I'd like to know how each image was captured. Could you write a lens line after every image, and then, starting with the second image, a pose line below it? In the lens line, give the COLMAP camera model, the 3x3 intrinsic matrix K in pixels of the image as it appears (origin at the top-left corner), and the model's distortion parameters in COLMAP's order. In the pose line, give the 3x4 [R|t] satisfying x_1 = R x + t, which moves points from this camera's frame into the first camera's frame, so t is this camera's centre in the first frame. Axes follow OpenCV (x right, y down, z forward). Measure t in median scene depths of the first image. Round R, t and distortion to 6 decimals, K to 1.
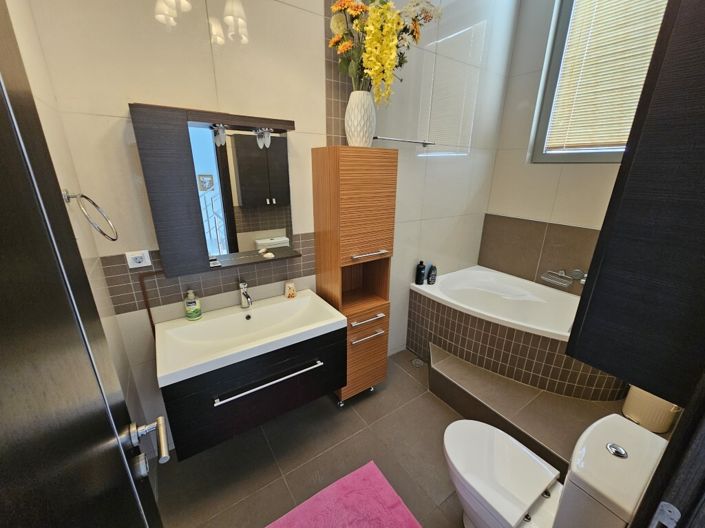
lens RADIAL K [[287.1, 0, 357.0], [0, 287.1, 263.7], [0, 0, 1]] dist [0.002780, -0.004565]
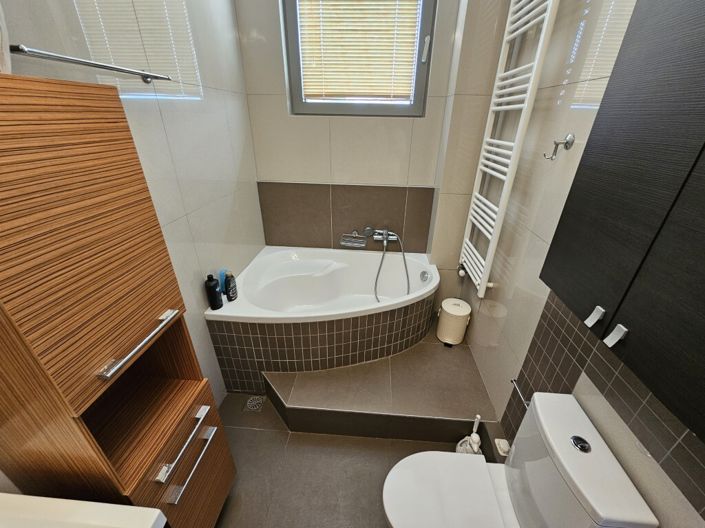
lens RADIAL K [[287.1, 0, 357.0], [0, 287.1, 263.7], [0, 0, 1]] dist [0.002780, -0.004565]
pose [[0.620109, -0.358636, 0.697743, -0.012289], [0.238532, 0.933477, 0.267811, -0.129596], [-0.747374, 0.000362, 0.664403, 0.321975]]
